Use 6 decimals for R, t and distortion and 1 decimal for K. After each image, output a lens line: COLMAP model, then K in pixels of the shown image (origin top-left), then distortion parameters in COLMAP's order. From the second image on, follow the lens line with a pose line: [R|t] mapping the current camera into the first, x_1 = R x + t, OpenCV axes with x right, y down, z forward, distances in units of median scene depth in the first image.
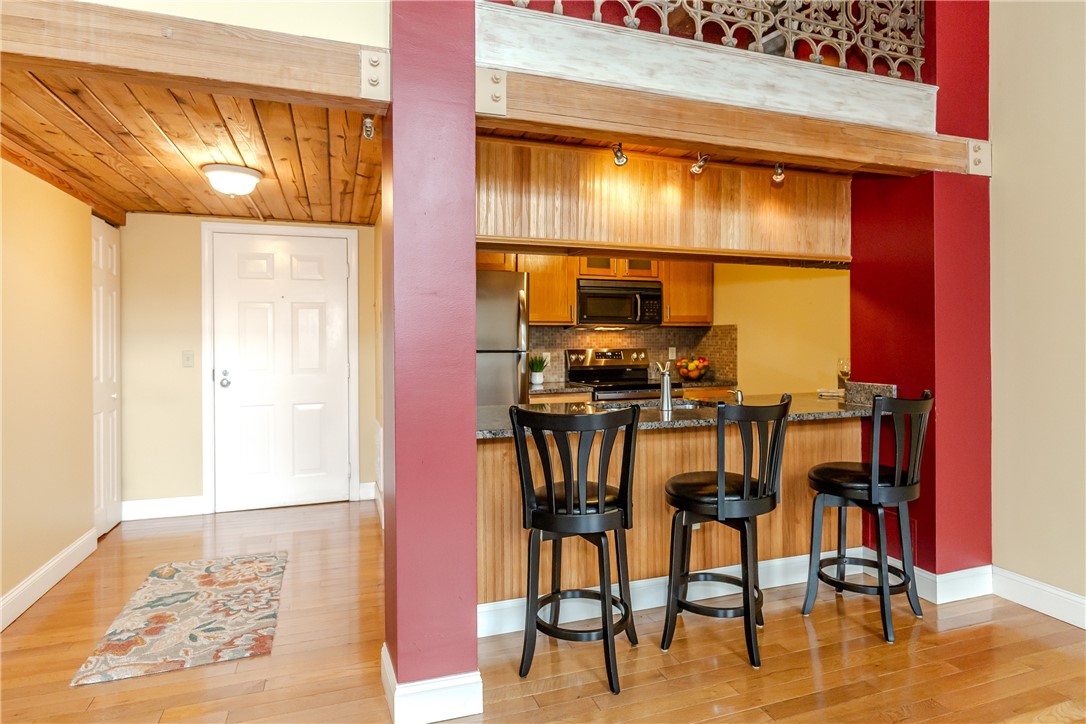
lens RADIAL K [[607.0, 0, 550.3], [0, 607.0, 341.0], [0, 0, 1]] dist [-0.003866, 0.003433]
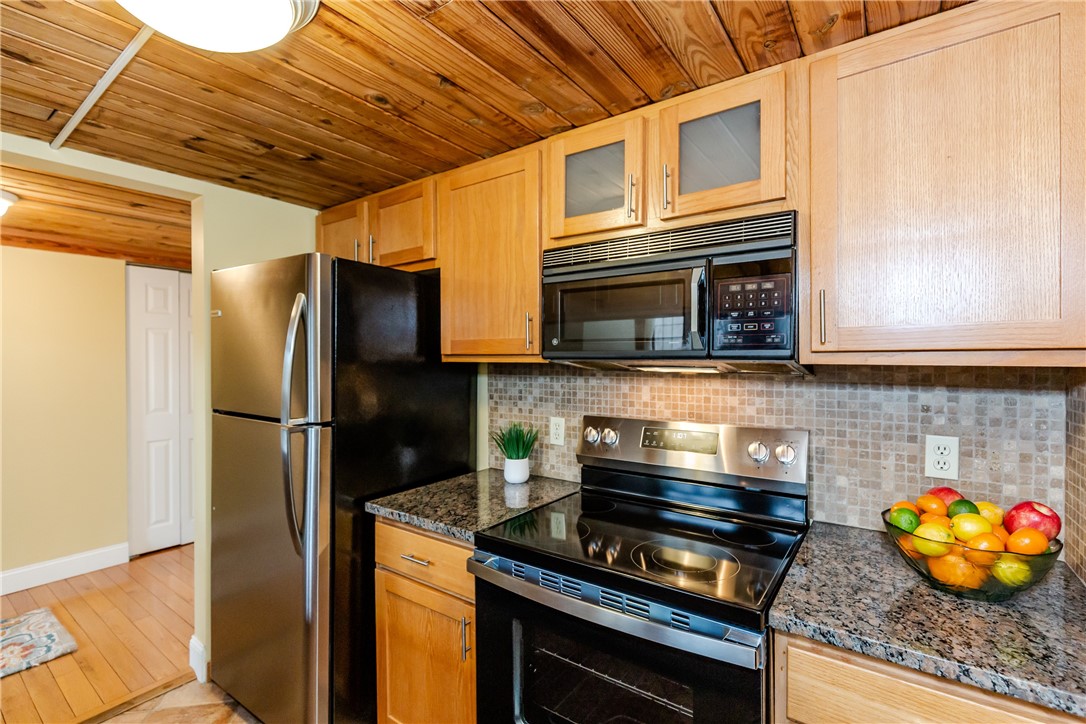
lens RADIAL K [[487.0, 0, 542.6], [0, 487.0, 363.0], [0, 0, 1]] dist [0.000319, -0.000426]
pose [[0.584950, 0.010996, -0.810995, 0.297209], [-0.002941, 0.999930, 0.011436, -0.028136], [0.811064, -0.004304, 0.584941, 0.763126]]
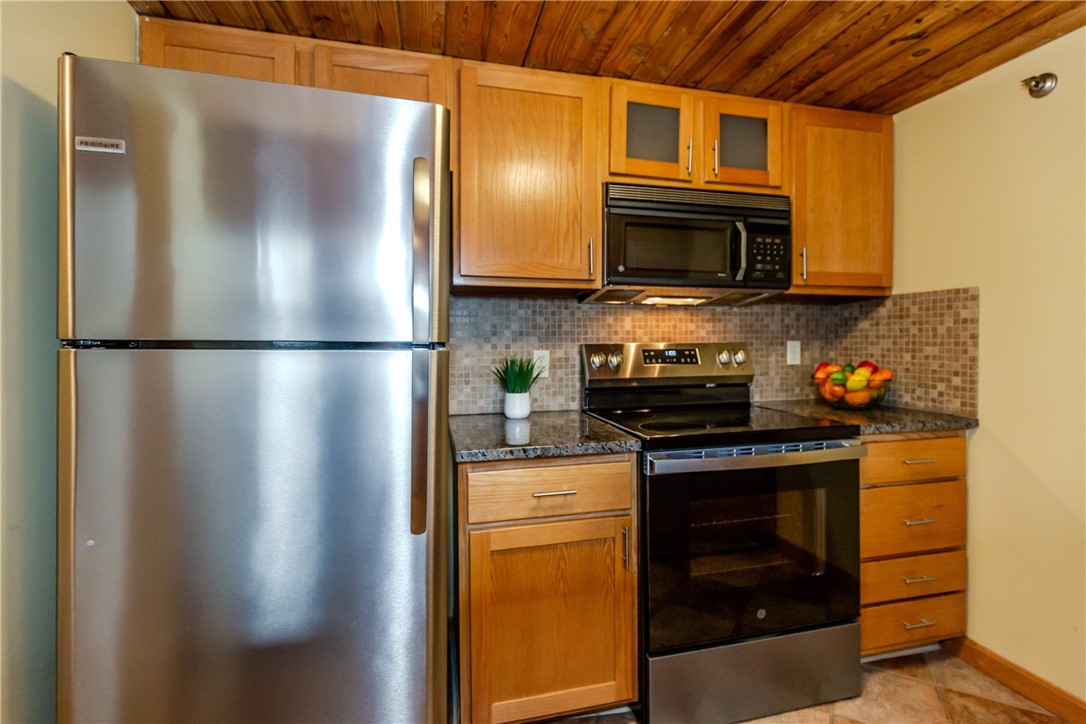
lens RADIAL K [[487.0, 0, 554.6], [0, 487.0, 345.6], [0, 0, 1]] dist [0.000319, -0.000426]
pose [[0.995989, 0.002685, -0.089433, 0.038754], [-0.001919, 0.999961, 0.008655, 0.012011], [0.089453, -0.008449, 0.995955, 0.611320]]
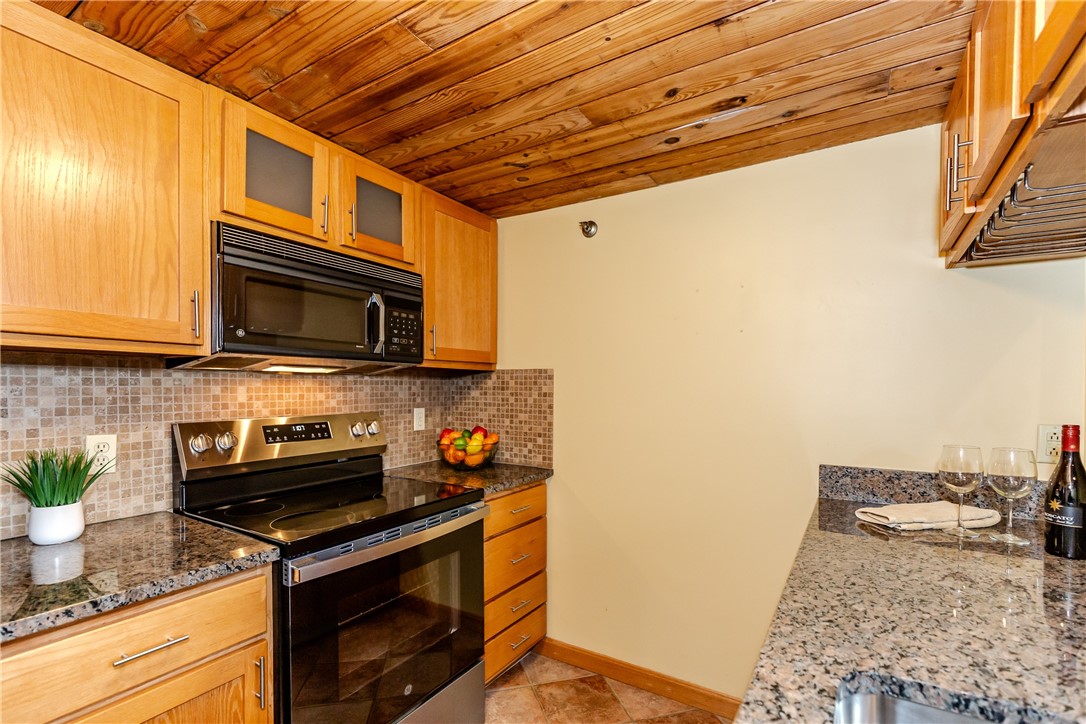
lens RADIAL K [[487.0, 0, 541.8], [0, 487.0, 395.5], [0, 0, 1]] dist [0.000319, -0.000426]
pose [[0.783934, -0.003754, 0.620832, 0.017449], [-0.005756, 0.999895, 0.013314, -0.007828], [-0.620817, -0.014010, 0.783830, 0.632024]]
